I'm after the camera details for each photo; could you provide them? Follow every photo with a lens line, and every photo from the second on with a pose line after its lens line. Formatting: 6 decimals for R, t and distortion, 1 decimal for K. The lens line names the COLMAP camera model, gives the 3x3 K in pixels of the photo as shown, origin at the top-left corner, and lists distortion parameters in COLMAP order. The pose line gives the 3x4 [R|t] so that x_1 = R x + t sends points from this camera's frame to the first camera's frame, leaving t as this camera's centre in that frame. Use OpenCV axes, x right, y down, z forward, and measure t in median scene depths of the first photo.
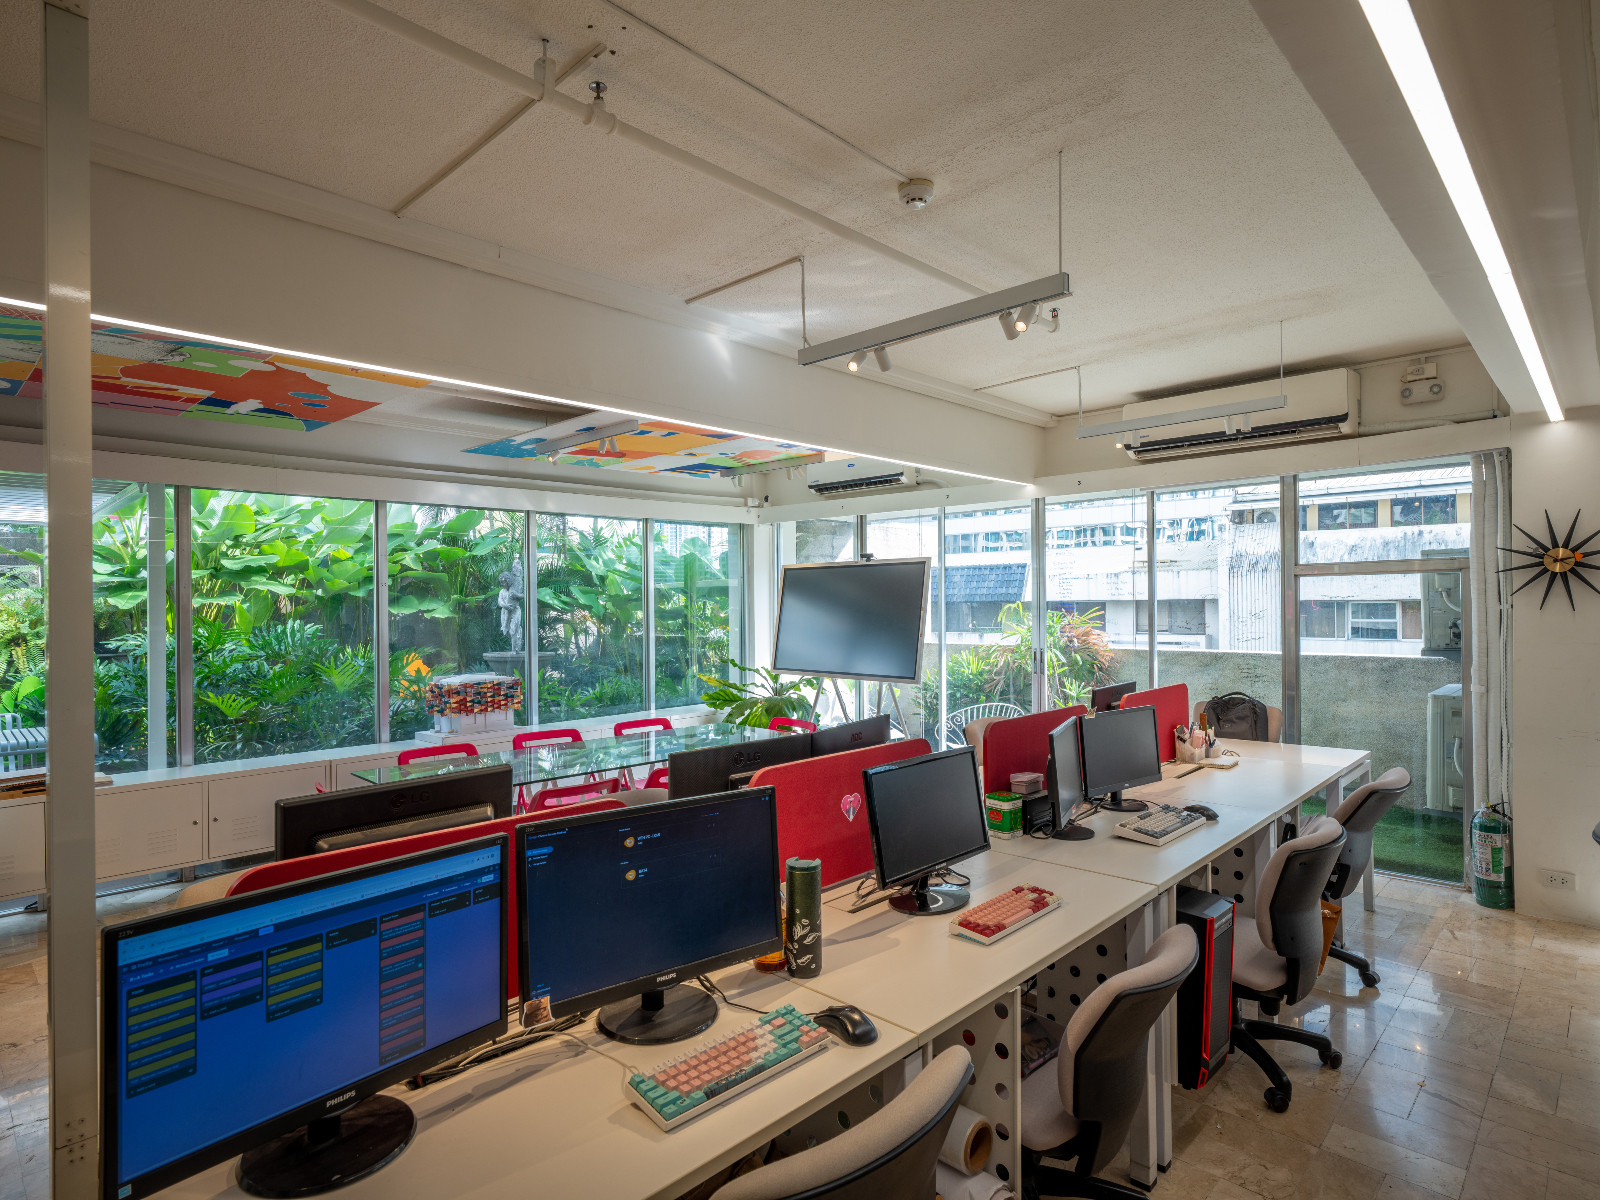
lens RADIAL K [[862.1, 0, 799.3], [0, 862.1, 599.7], [0, 0, 1]] dist [-0.001580, -0.000089]
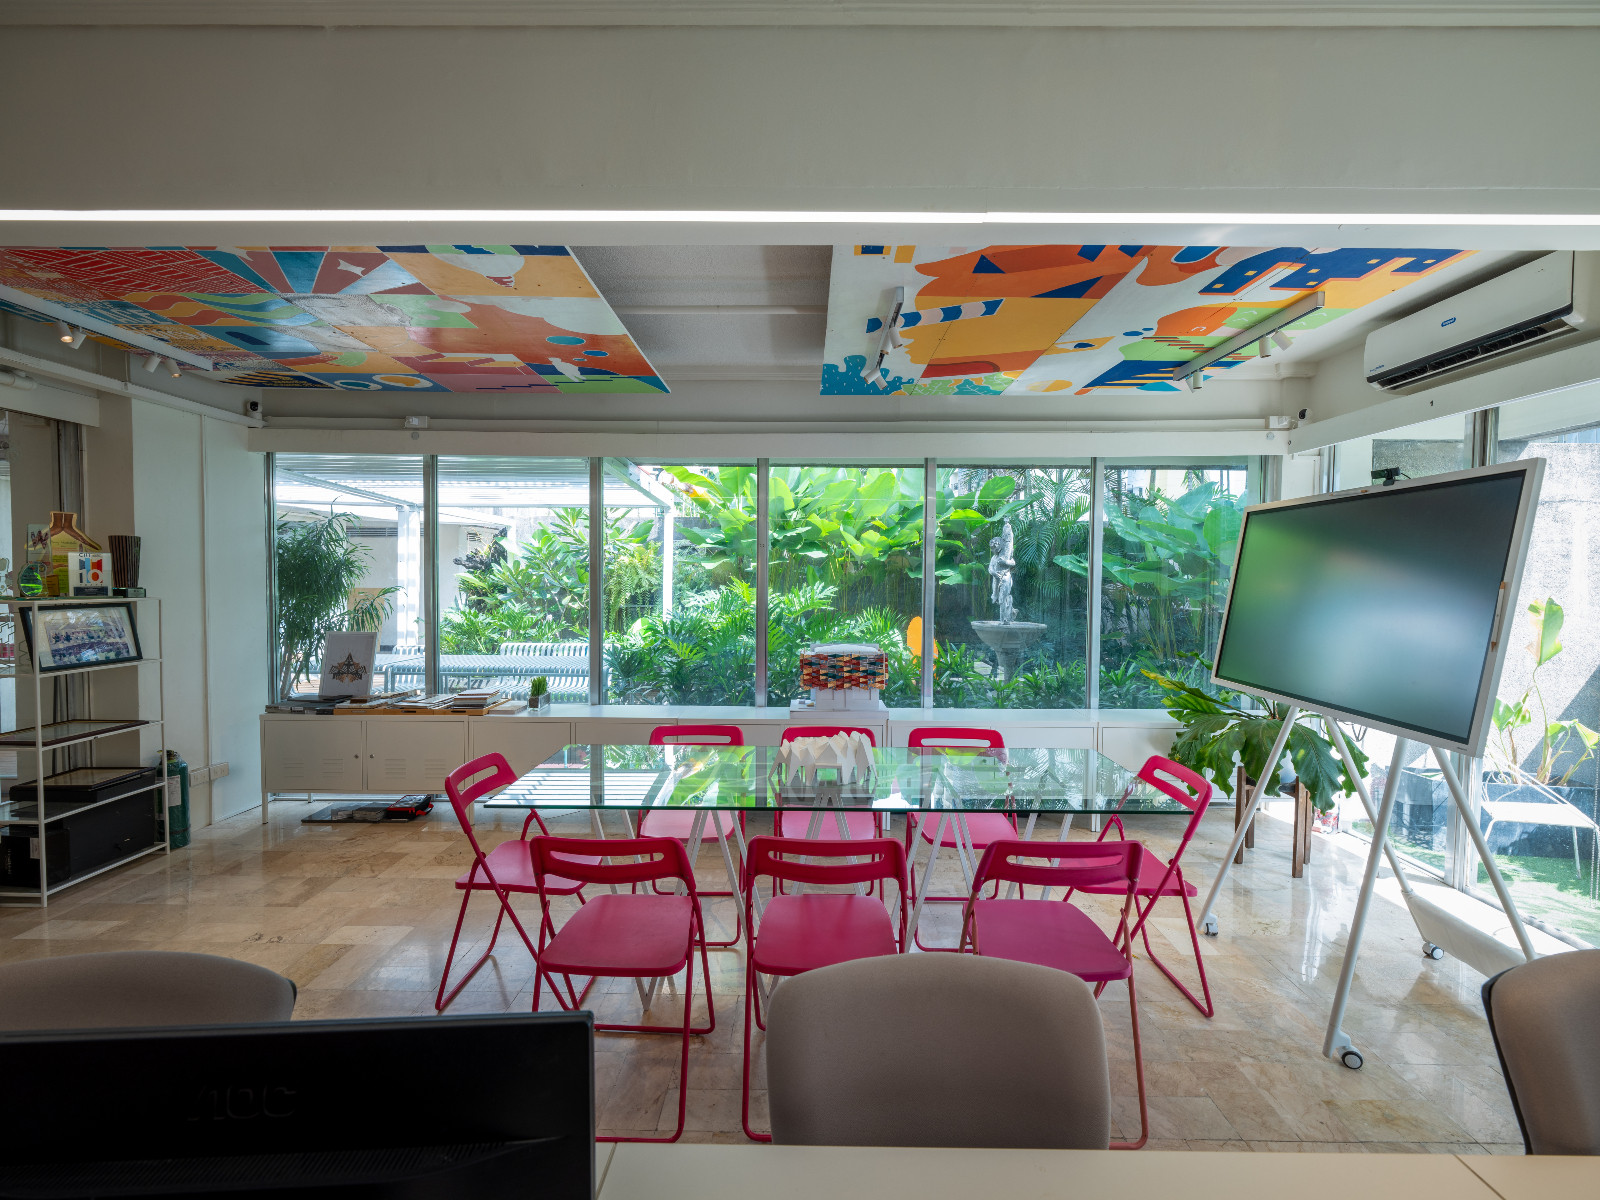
lens RADIAL K [[732.0, 0, 799.1], [0, 732.0, 603.0], [0, 0, 1]] dist [0.005395, 0.000611]
pose [[0.683477, 0.042426, -0.728738, 0.136602], [-0.012960, 0.998858, 0.045996, 0.007256], [0.729857, -0.021993, 0.683246, 0.404776]]
